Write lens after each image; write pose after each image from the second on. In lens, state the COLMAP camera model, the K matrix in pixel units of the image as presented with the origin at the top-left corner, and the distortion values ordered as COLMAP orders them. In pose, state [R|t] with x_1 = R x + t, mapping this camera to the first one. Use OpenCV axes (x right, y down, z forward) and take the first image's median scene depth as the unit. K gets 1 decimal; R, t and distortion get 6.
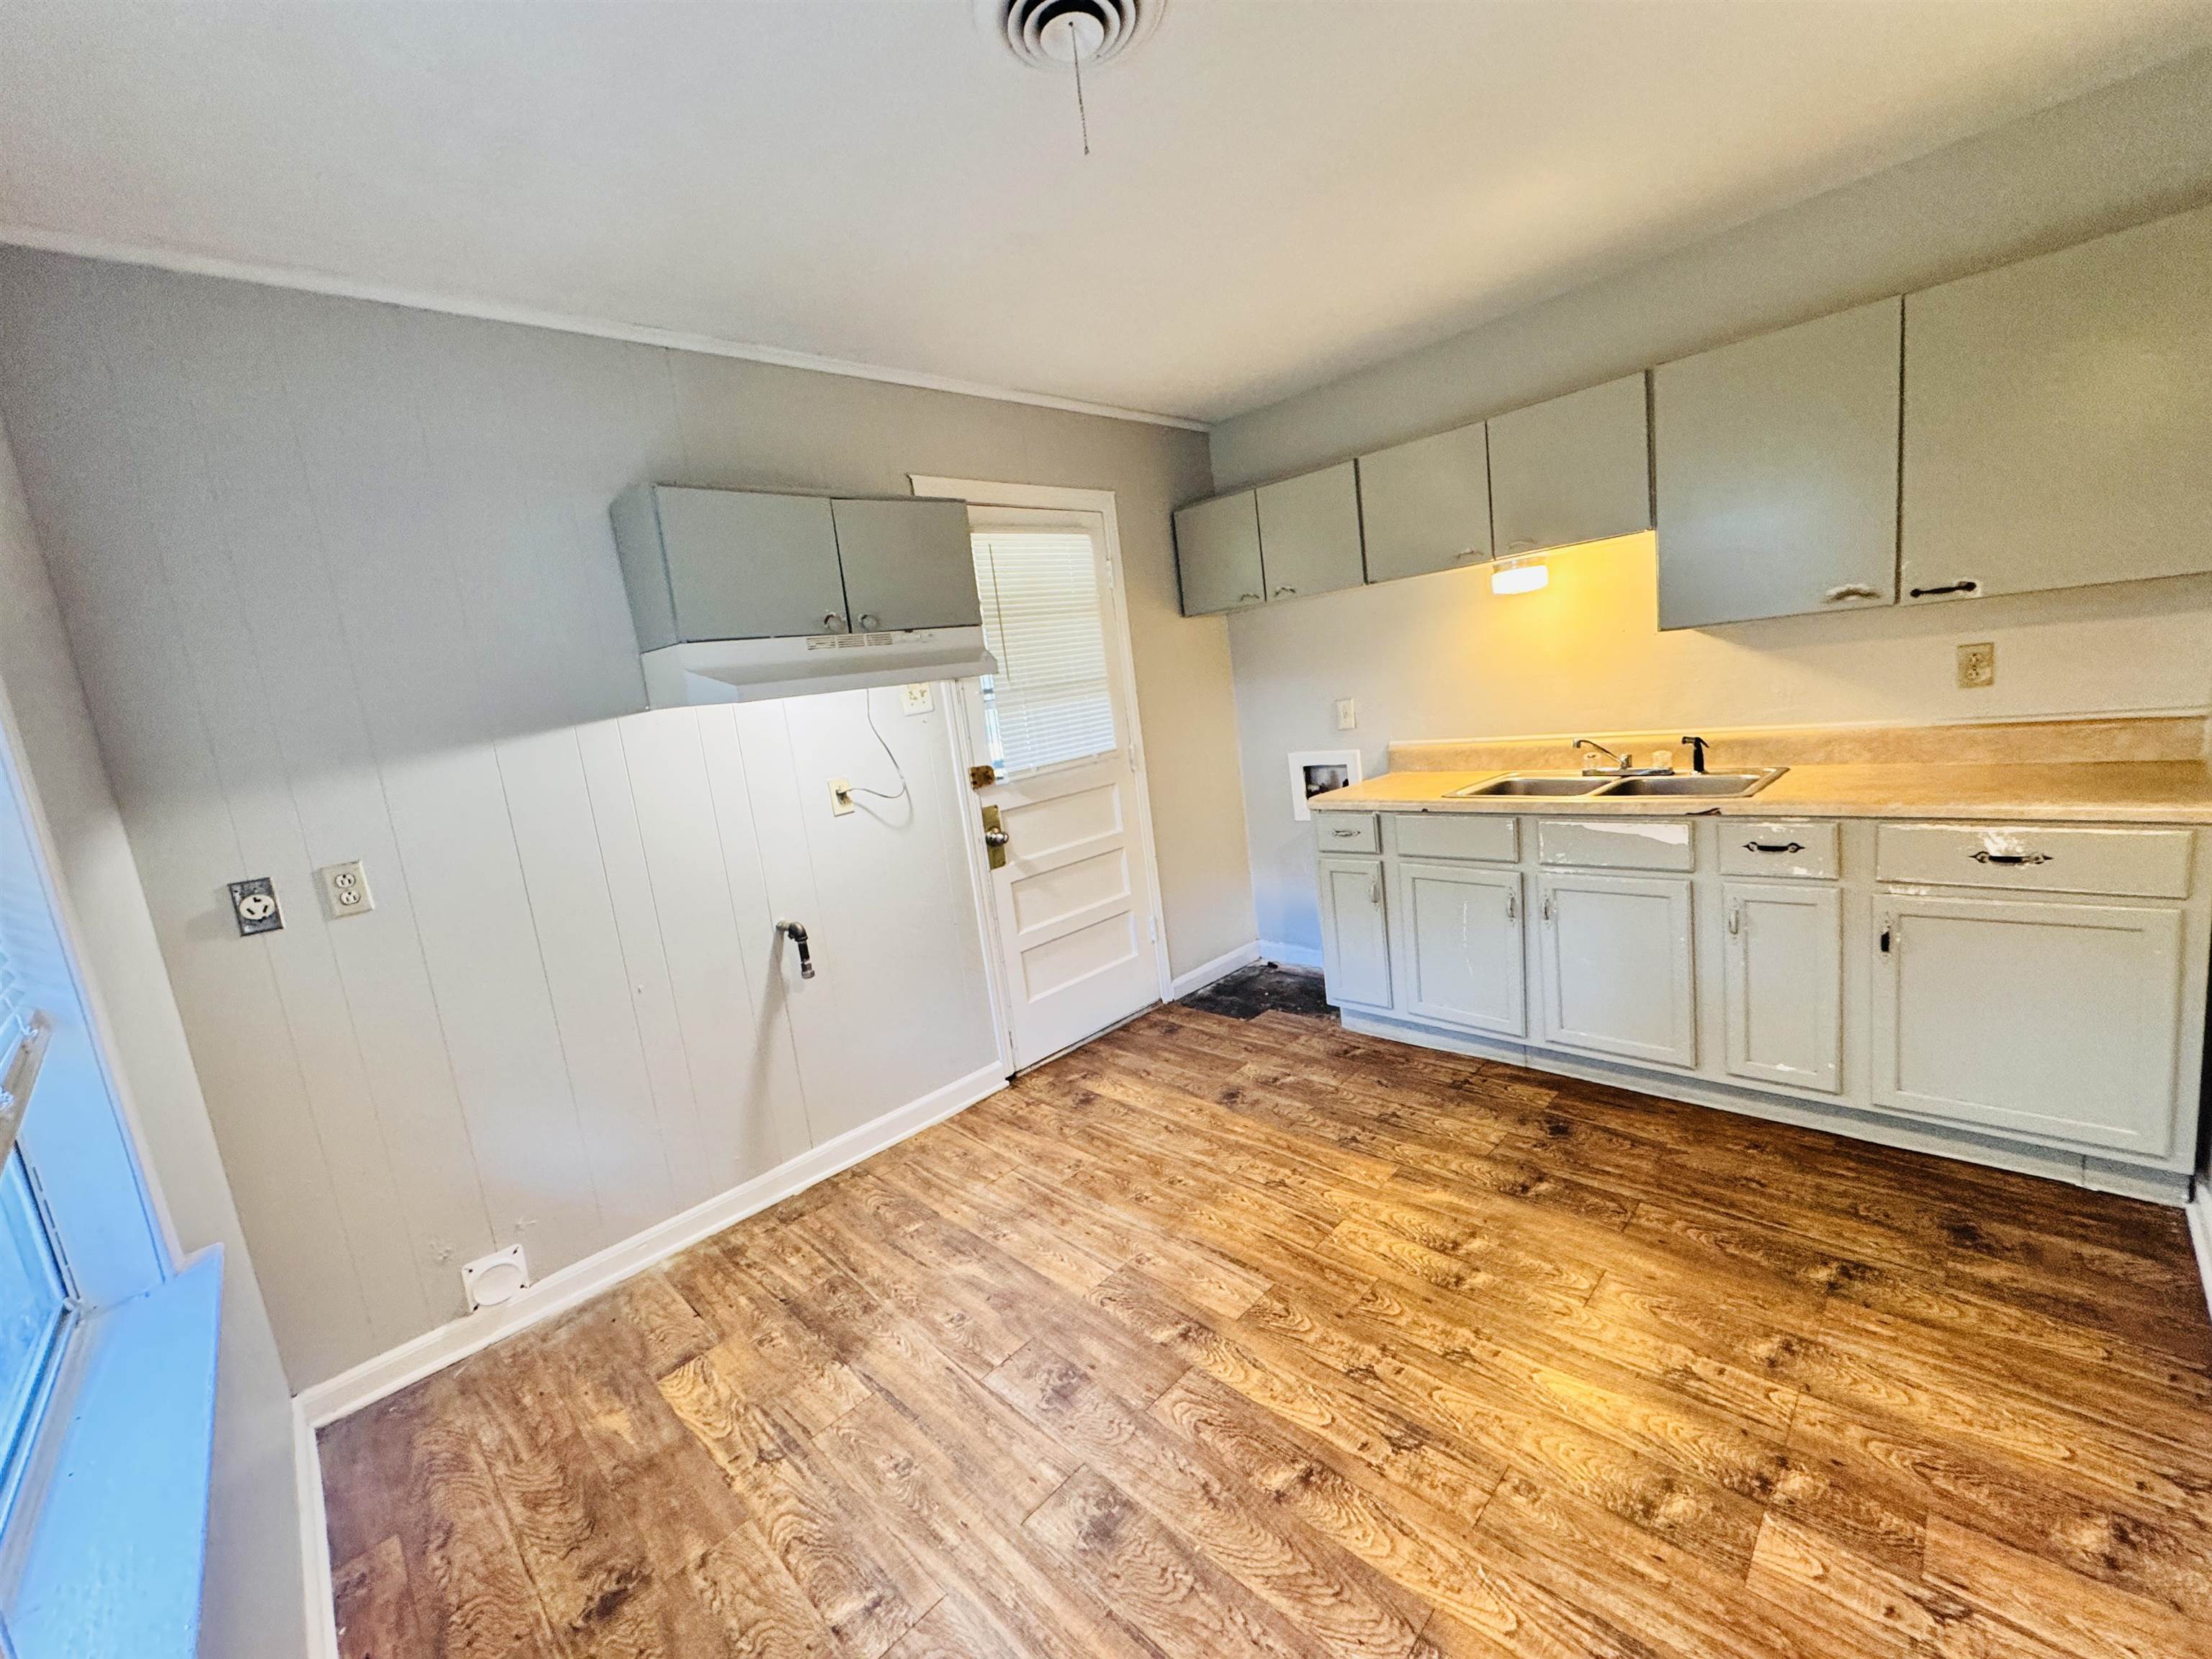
lens RADIAL K [[886.7, 0, 1103.5], [0, 886.7, 823.3], [0, 0, 1]] dist [-0.005060, 0.001060]
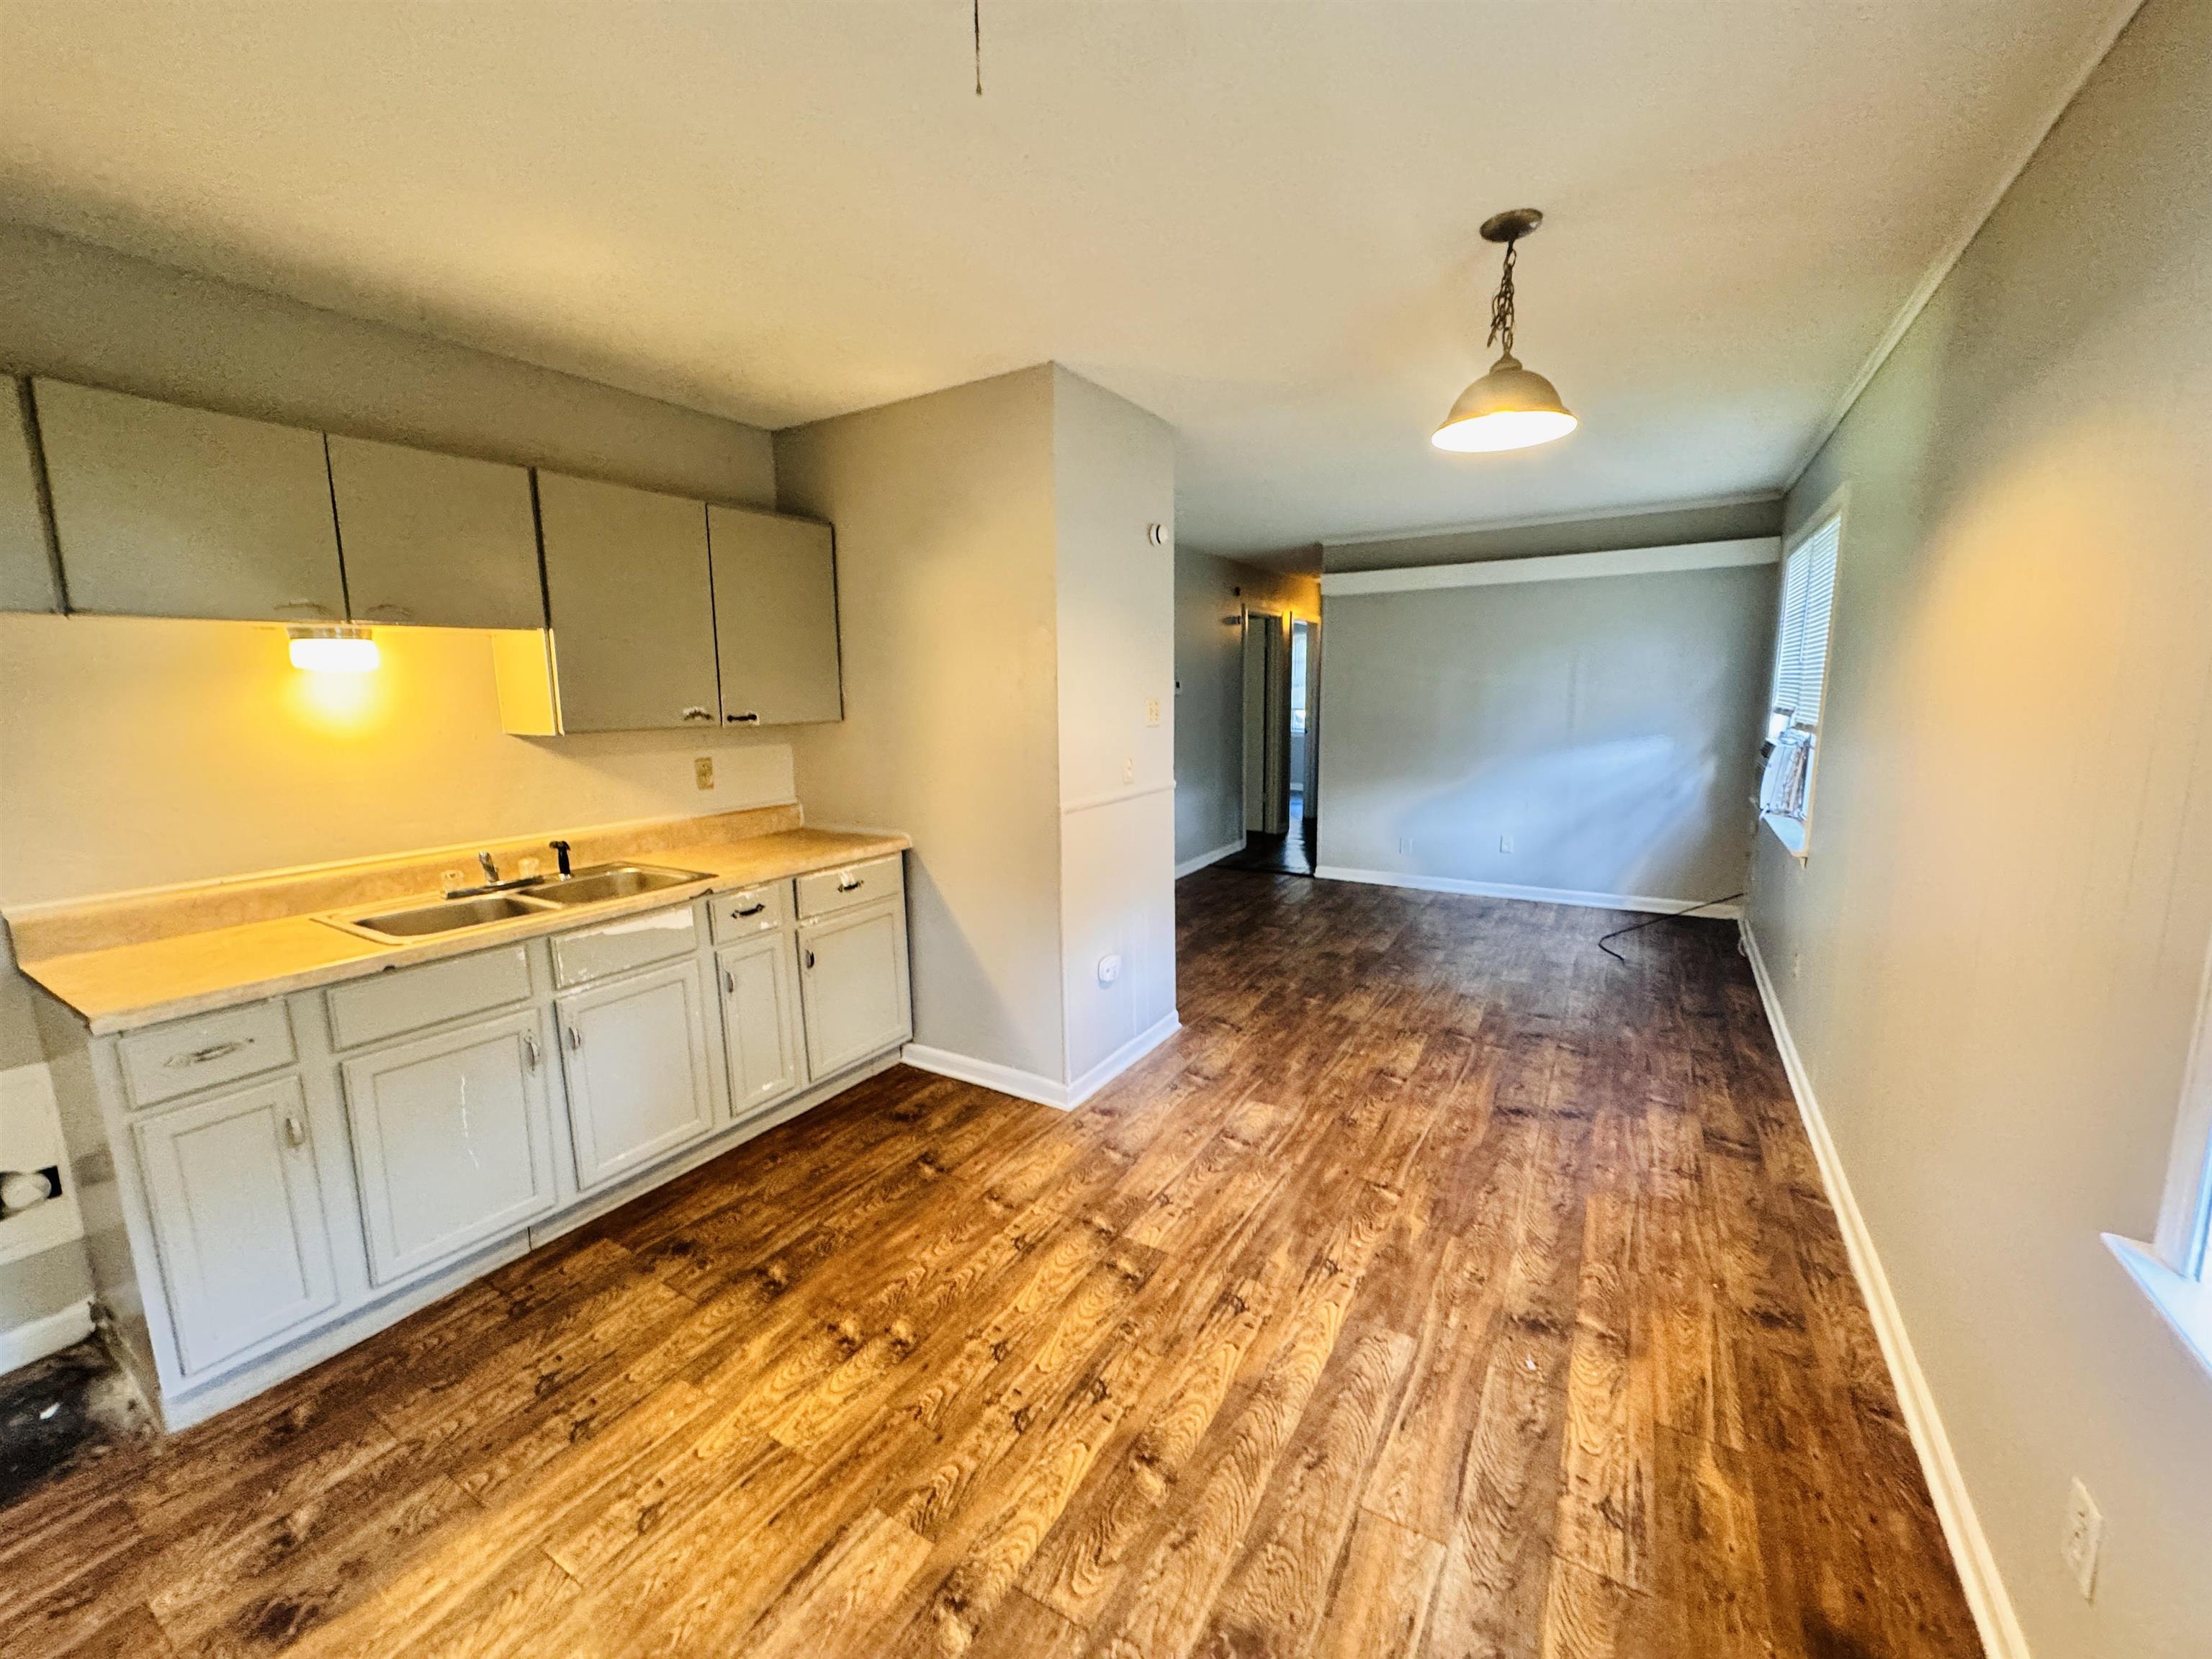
lens RADIAL K [[886.7, 0, 1099.6], [0, 886.7, 823.2], [0, 0, 1]] dist [-0.005060, 0.001060]
pose [[-0.241139, -0.022779, 0.970223, -0.564110], [0.193180, 0.978592, 0.070989, -0.087228], [-0.951070, 0.204546, -0.231576, 0.804870]]
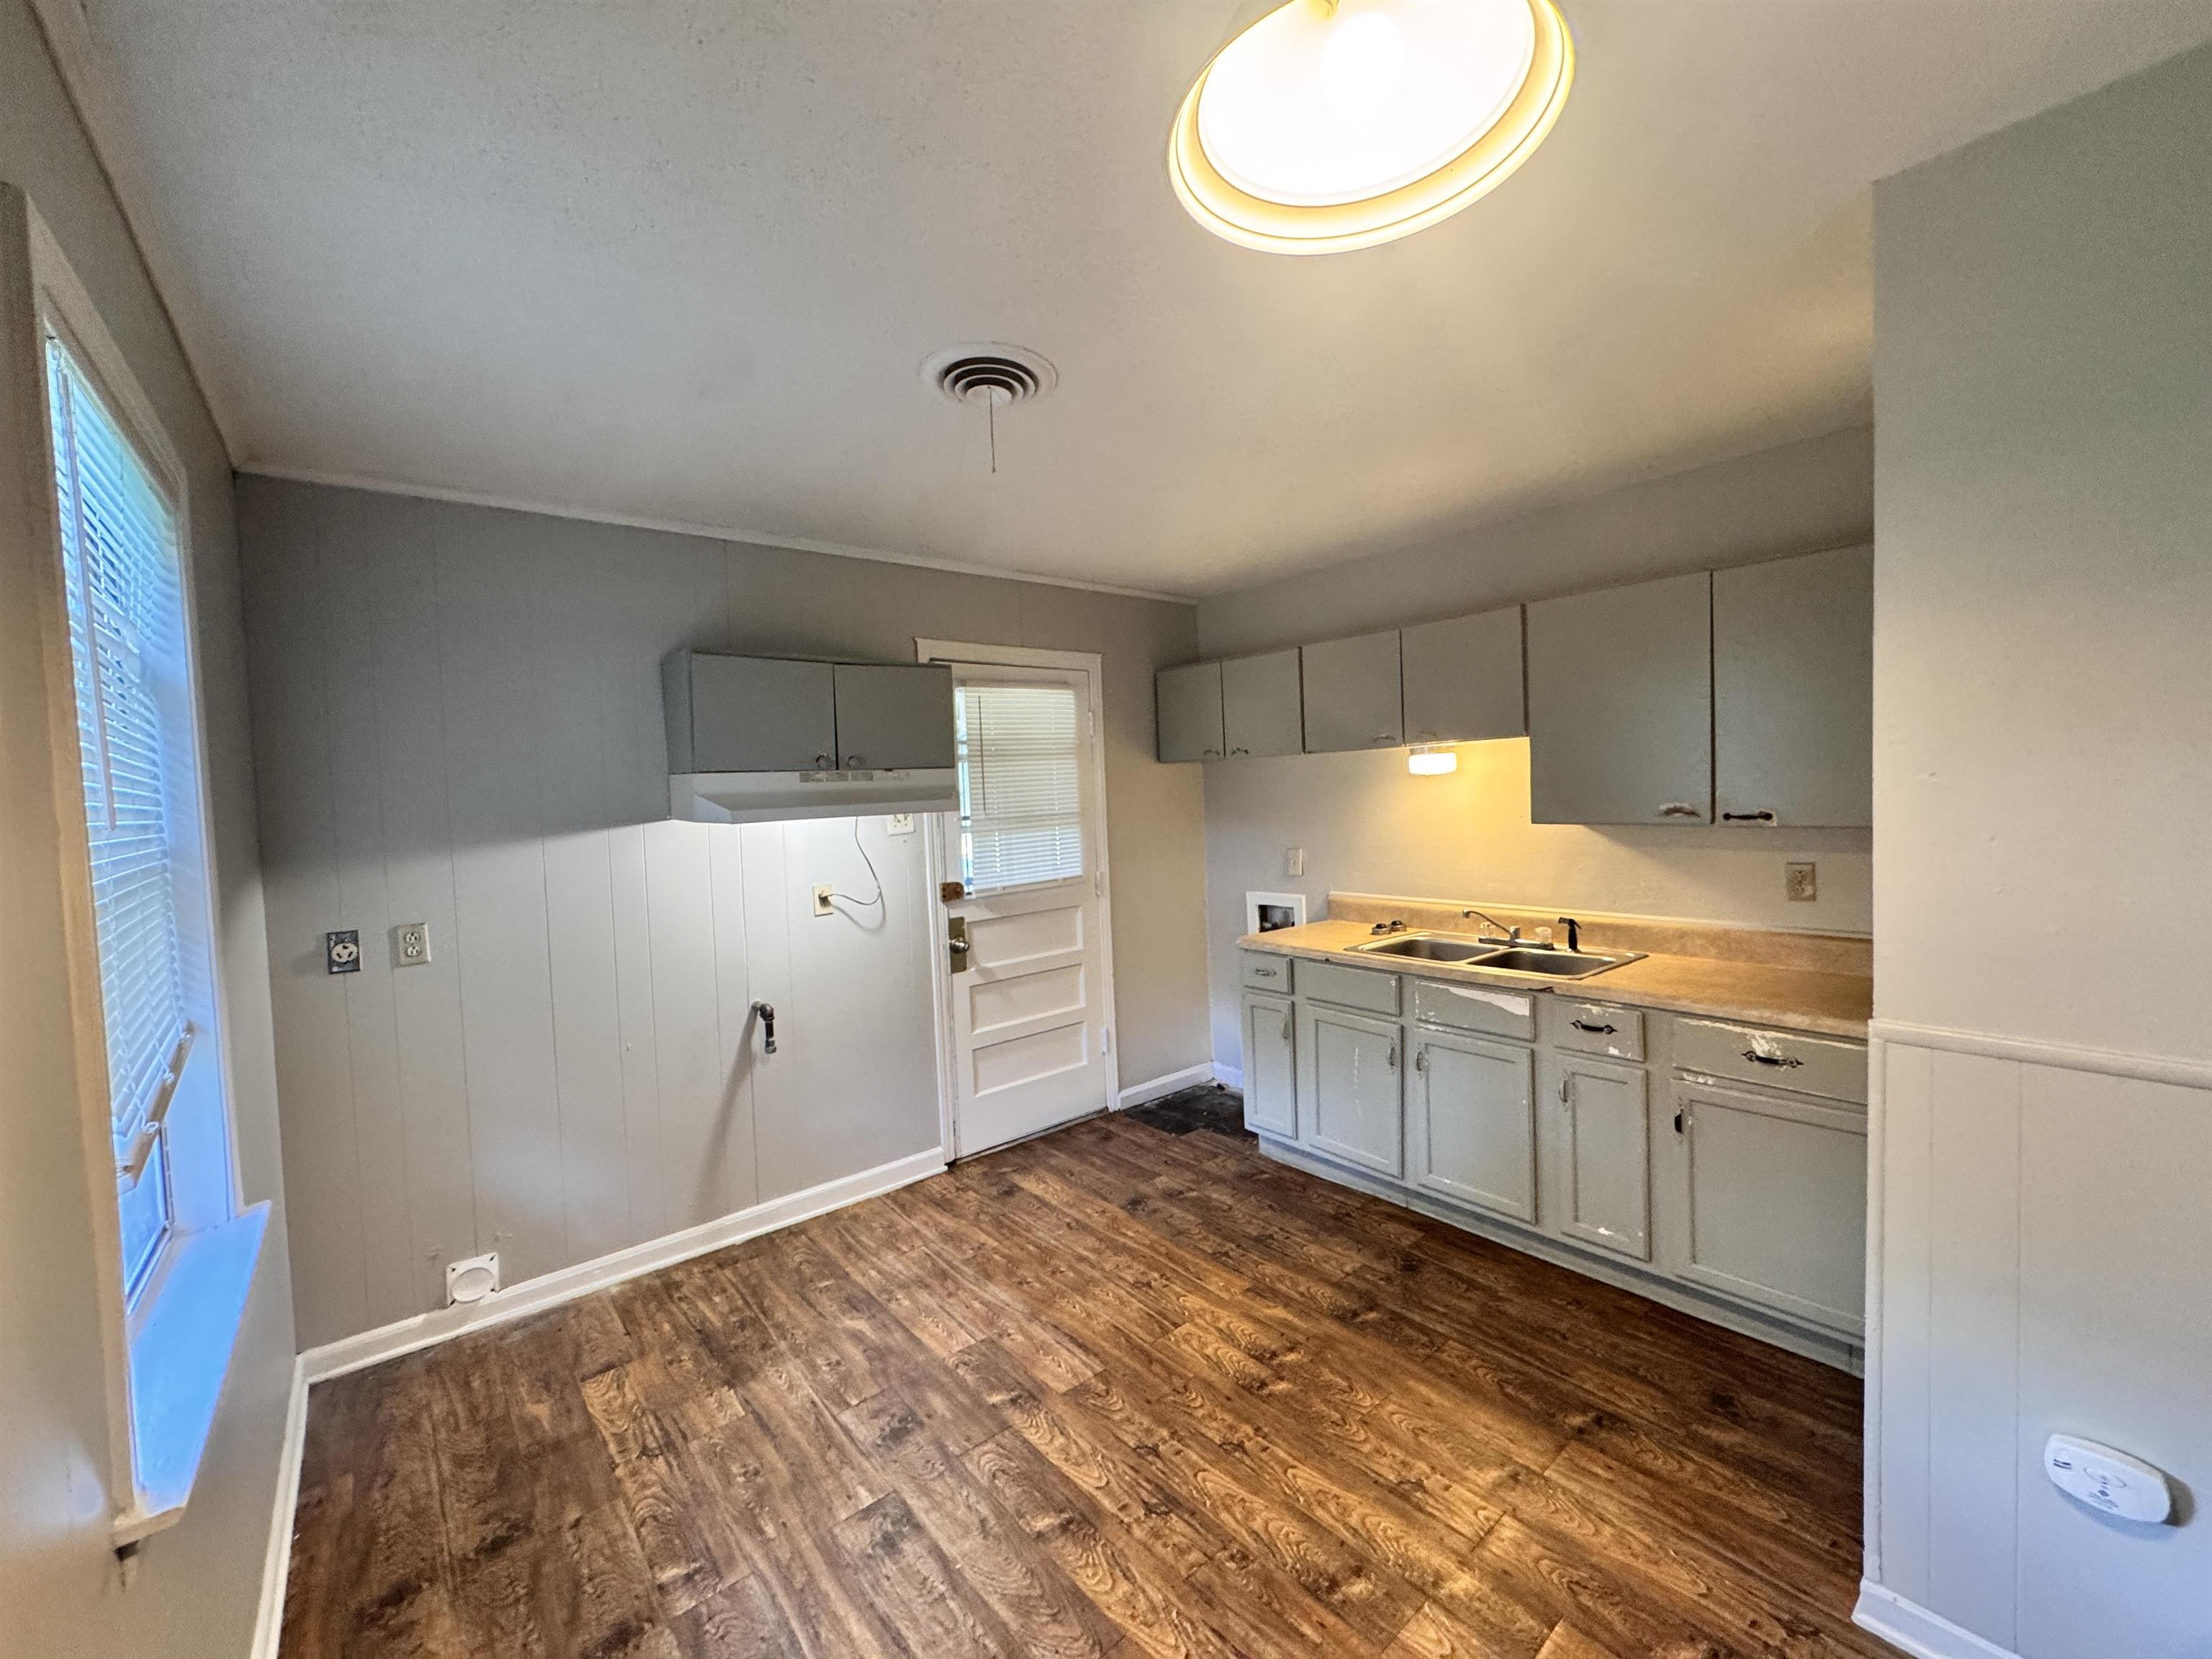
lens RADIAL K [[886.7, 0, 1103.9], [0, 886.7, 822.6], [0, 0, 1]] dist [-0.005060, 0.001060]
pose [[0.993065, 0.086360, -0.079773, 0.205047], [-0.094703, 0.989682, -0.107523, -0.051544], [0.069664, 0.114332, 0.990997, -0.200004]]
